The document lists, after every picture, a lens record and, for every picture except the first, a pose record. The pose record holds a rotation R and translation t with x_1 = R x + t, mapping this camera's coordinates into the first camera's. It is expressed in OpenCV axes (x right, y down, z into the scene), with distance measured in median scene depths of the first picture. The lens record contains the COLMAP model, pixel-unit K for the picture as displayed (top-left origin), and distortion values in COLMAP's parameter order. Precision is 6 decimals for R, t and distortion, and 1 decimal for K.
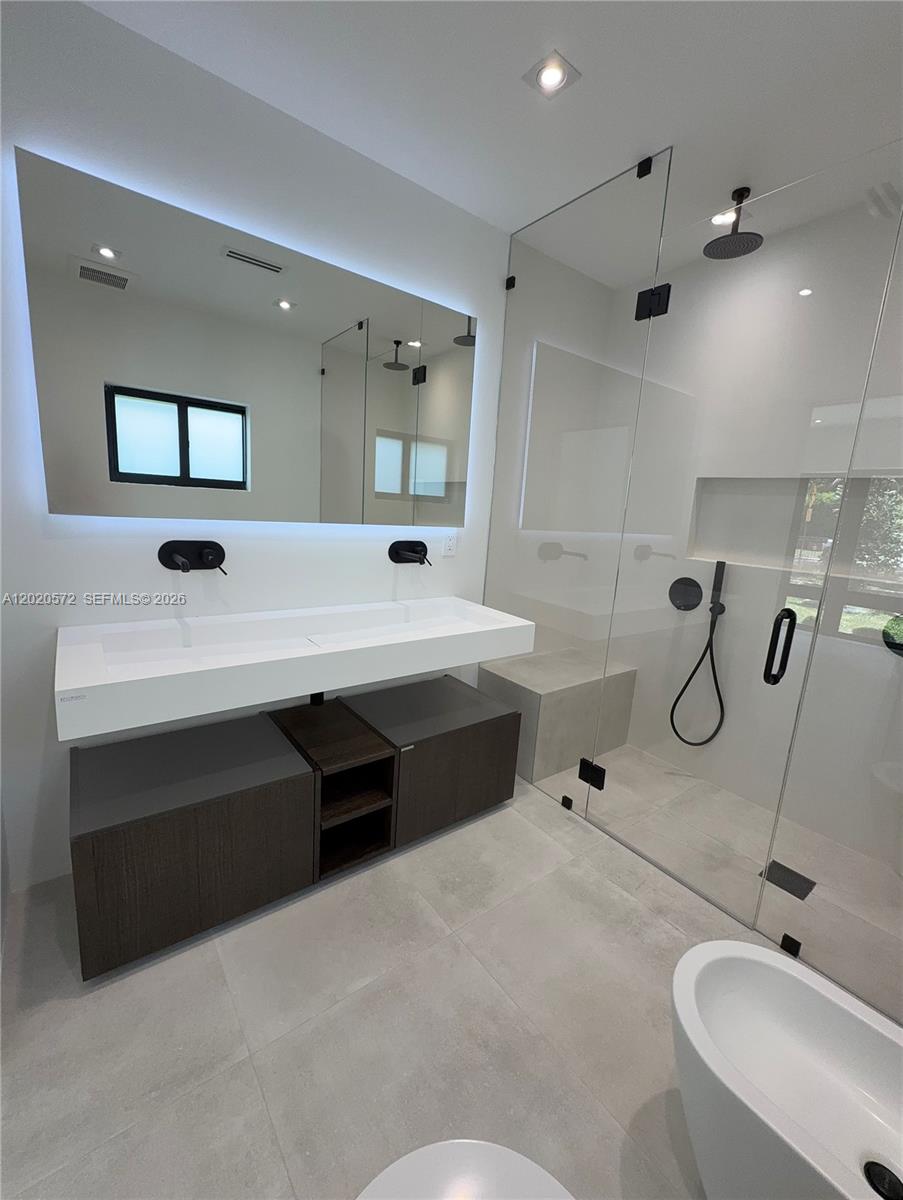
lens RADIAL K [[488.0, 0, 451.5], [0, 488.0, 600.0], [0, 0, 1]] dist [0.003292, 0.000204]
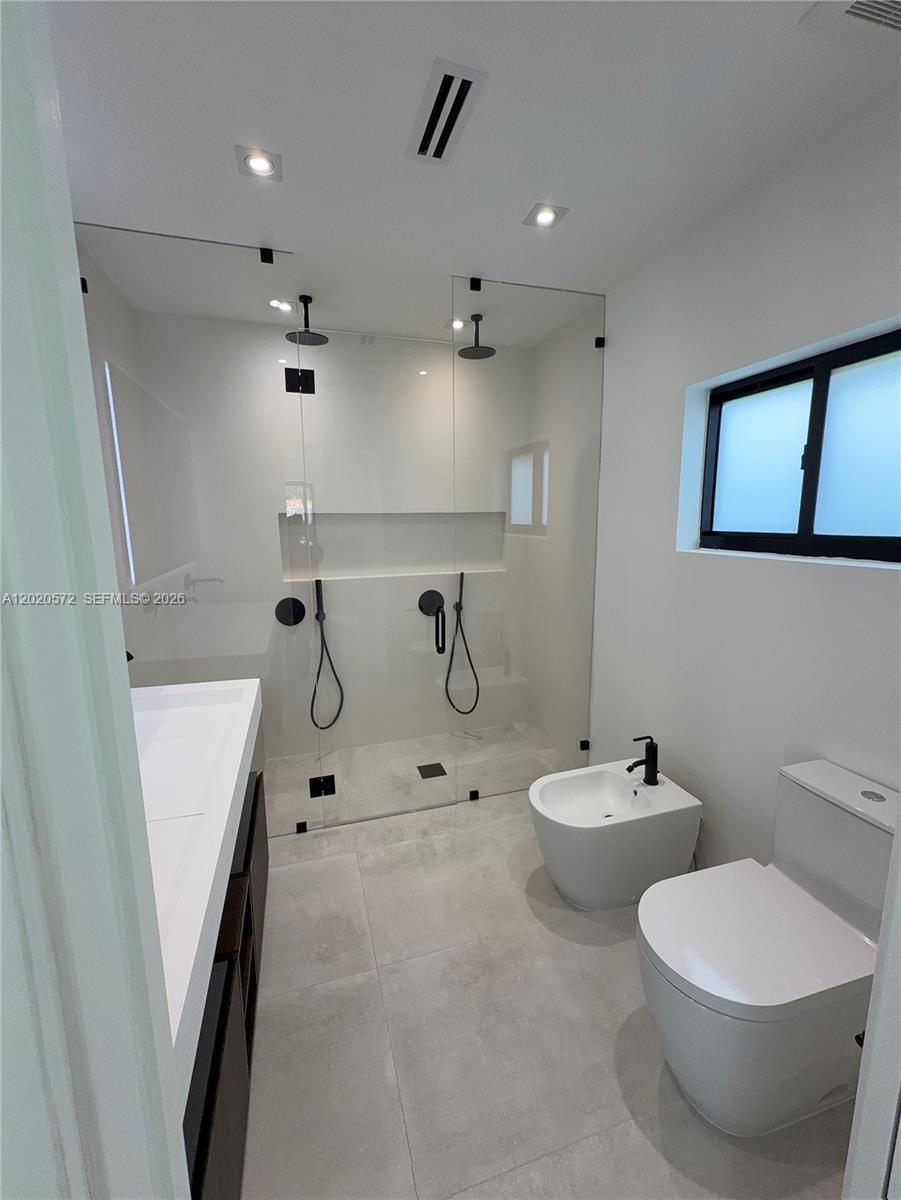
lens RADIAL K [[488.0, 0, 450.5], [0, 488.0, 600.0], [0, 0, 1]] dist [0.003292, 0.000204]
pose [[0.349849, -0.222248, 0.910061, -0.601756], [0.209267, 0.965444, 0.155326, -0.190767], [-0.913134, 0.136105, 0.384269, 0.270230]]
